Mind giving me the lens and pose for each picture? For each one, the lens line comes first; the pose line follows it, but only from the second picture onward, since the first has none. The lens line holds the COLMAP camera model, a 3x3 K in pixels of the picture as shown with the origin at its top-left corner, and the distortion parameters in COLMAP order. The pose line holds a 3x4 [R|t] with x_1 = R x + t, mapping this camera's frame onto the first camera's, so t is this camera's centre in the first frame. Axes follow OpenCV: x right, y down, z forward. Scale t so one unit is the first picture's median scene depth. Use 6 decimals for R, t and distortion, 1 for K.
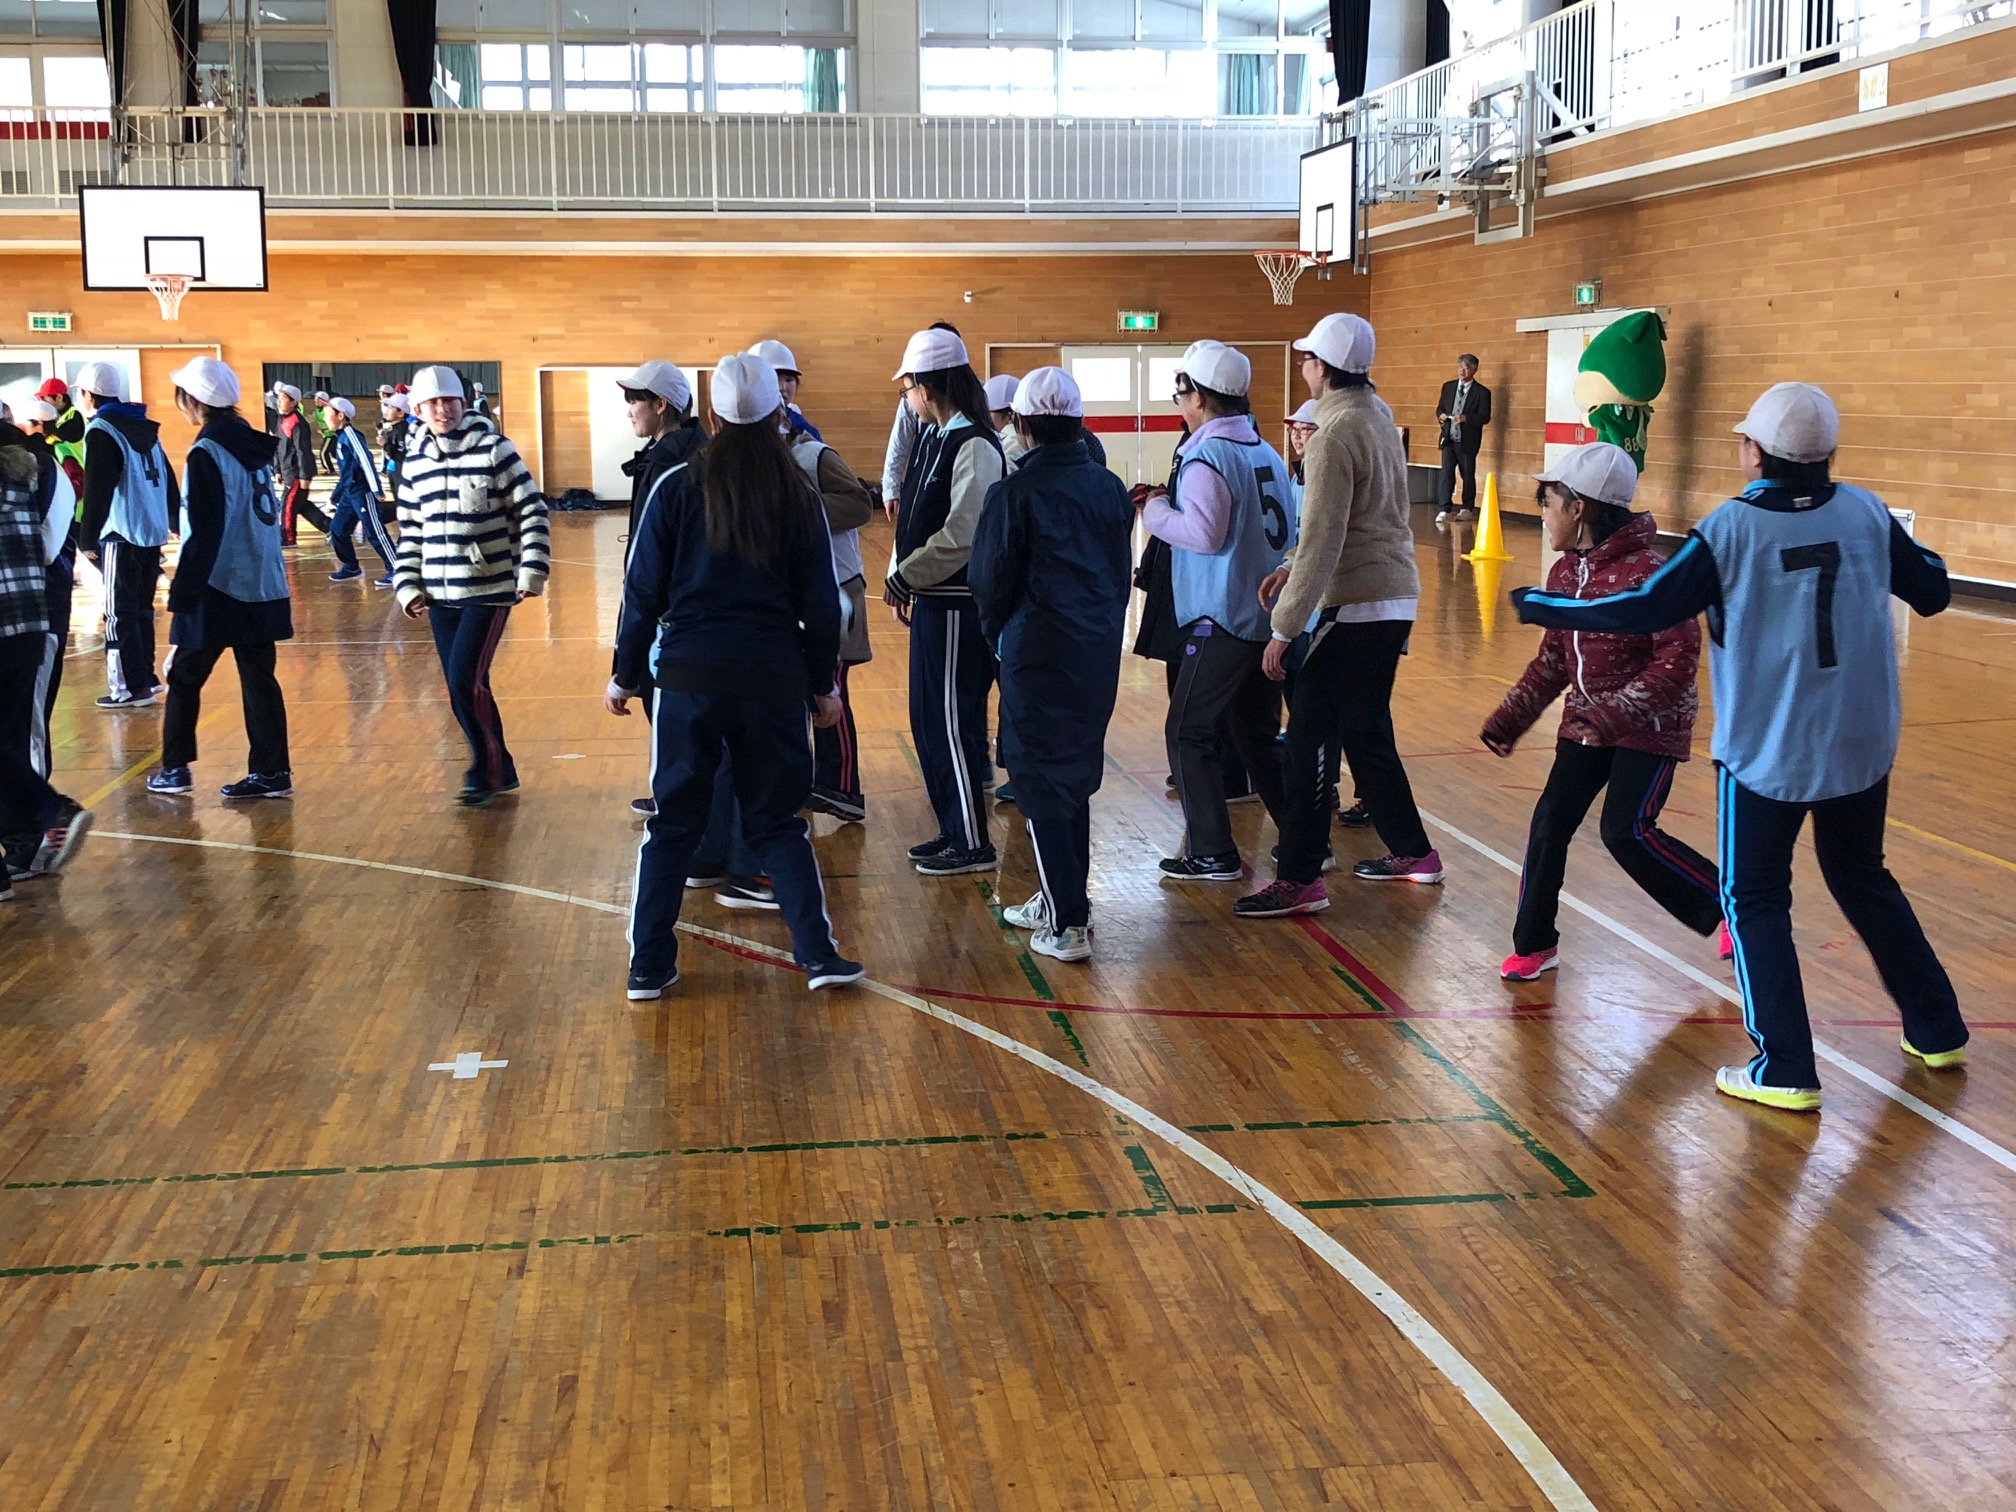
lens RADIAL K [[2460.4, 0, 1008.2], [0, 2460.4, 758.6], [0, 0, 1]] dist [0.066007, 0.000000]
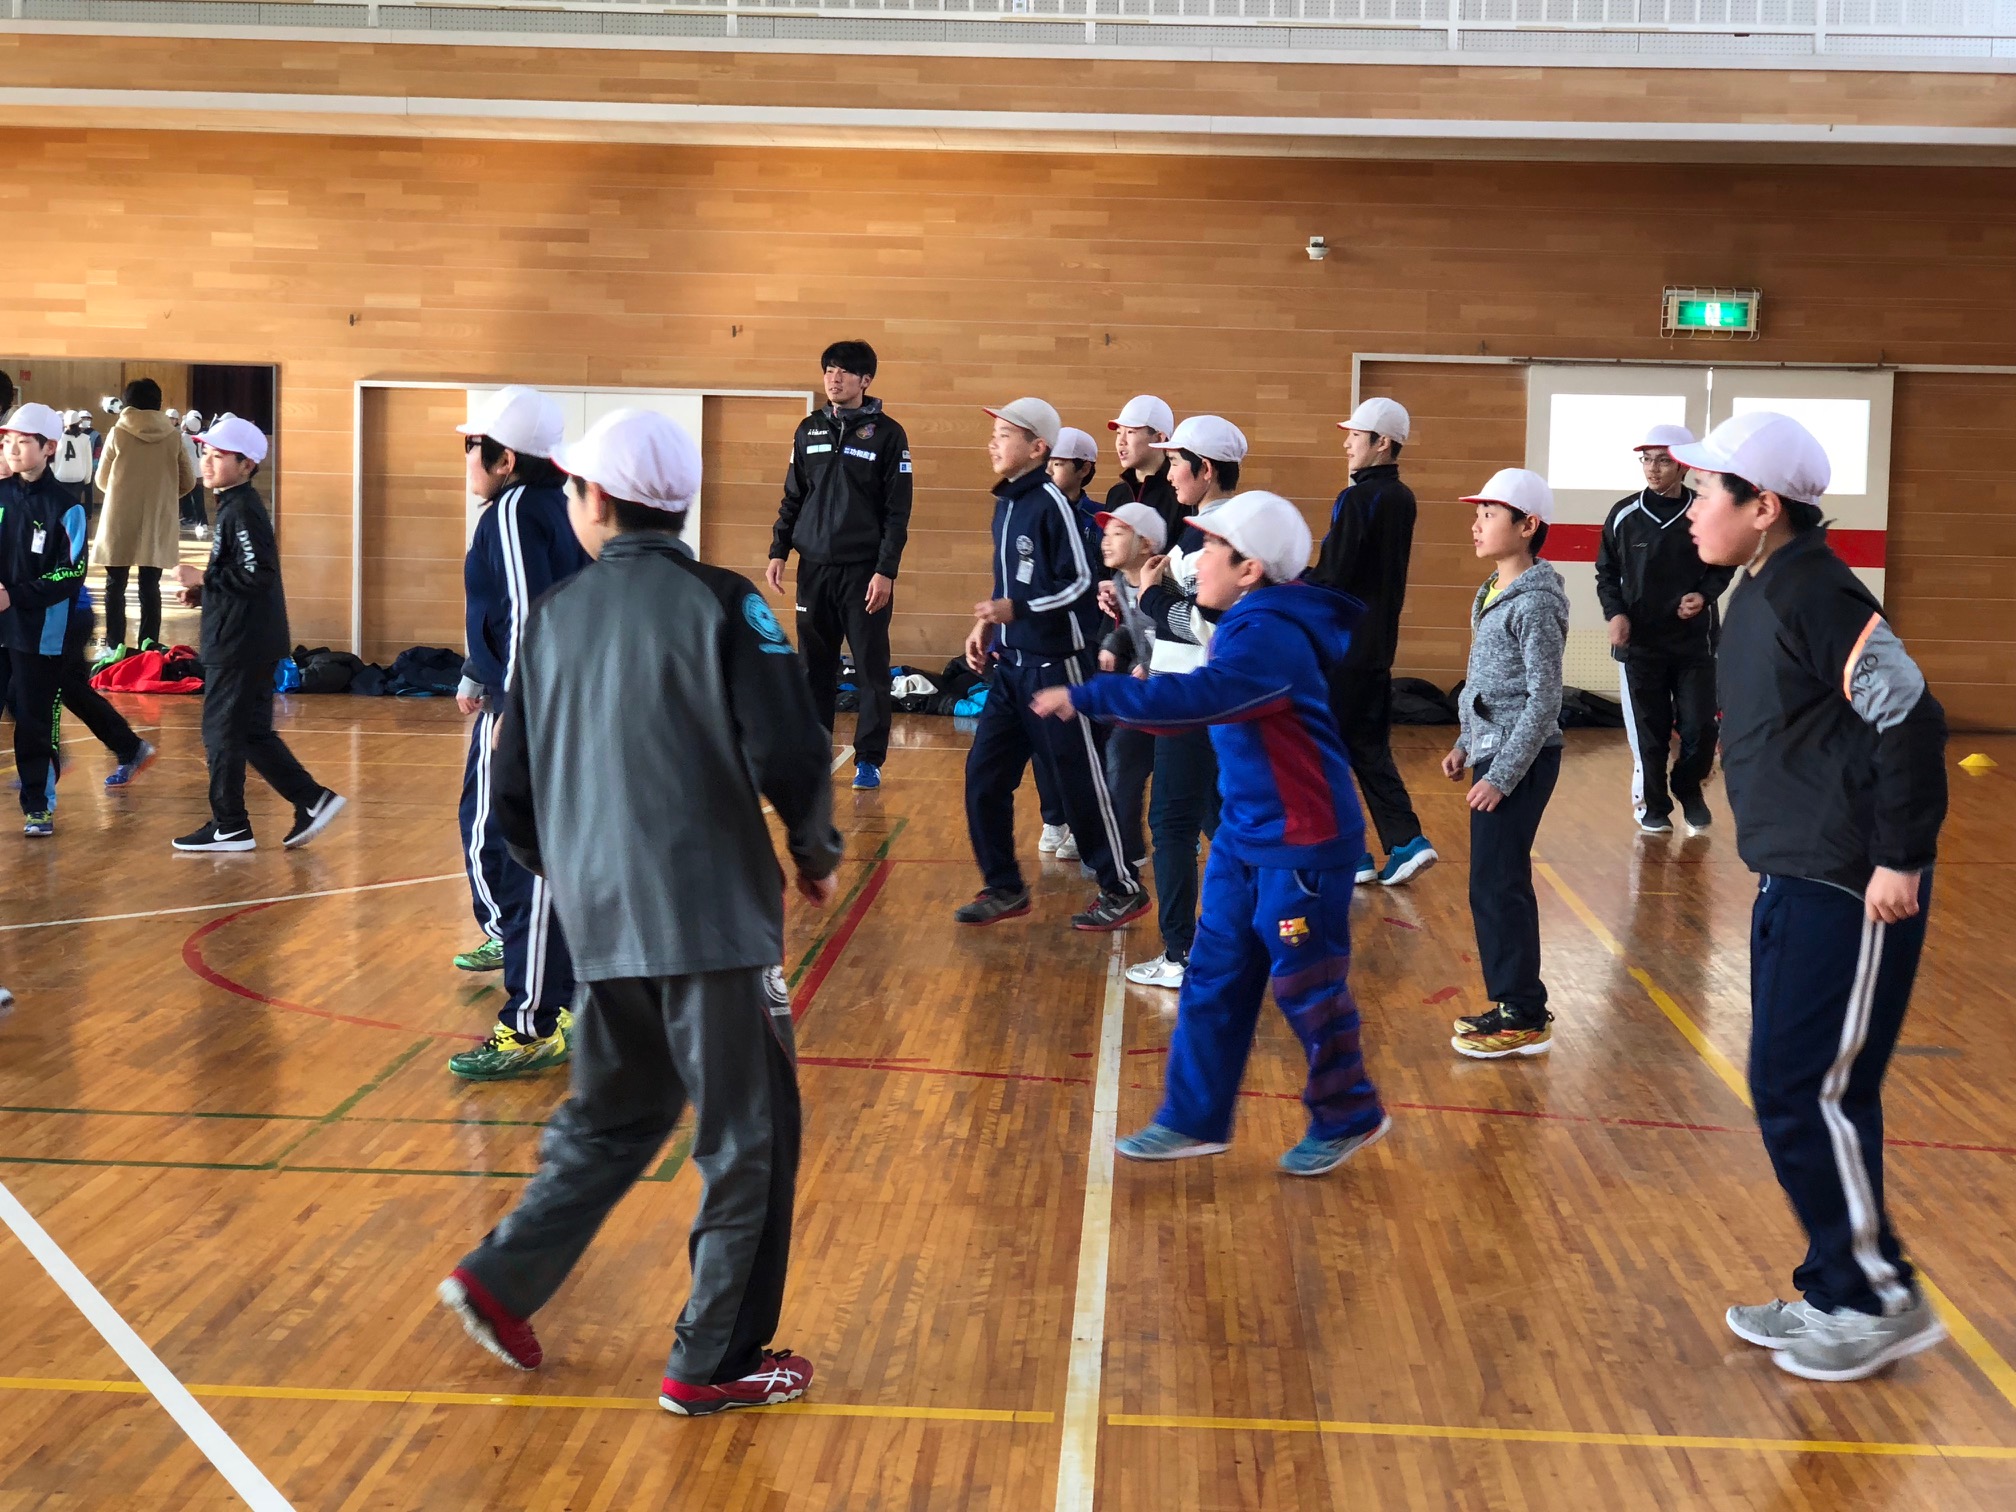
lens RADIAL K [[3280.8, 0, 1013.8], [0, 3280.8, 755.8], [0, 0, 1]] dist [0.056953, 0.000000]
pose [[0.986911, 0.048311, -0.153860, 0.025459], [-0.053531, 0.998117, -0.029961, -0.077192], [0.152123, 0.037805, 0.987638, 0.420225]]
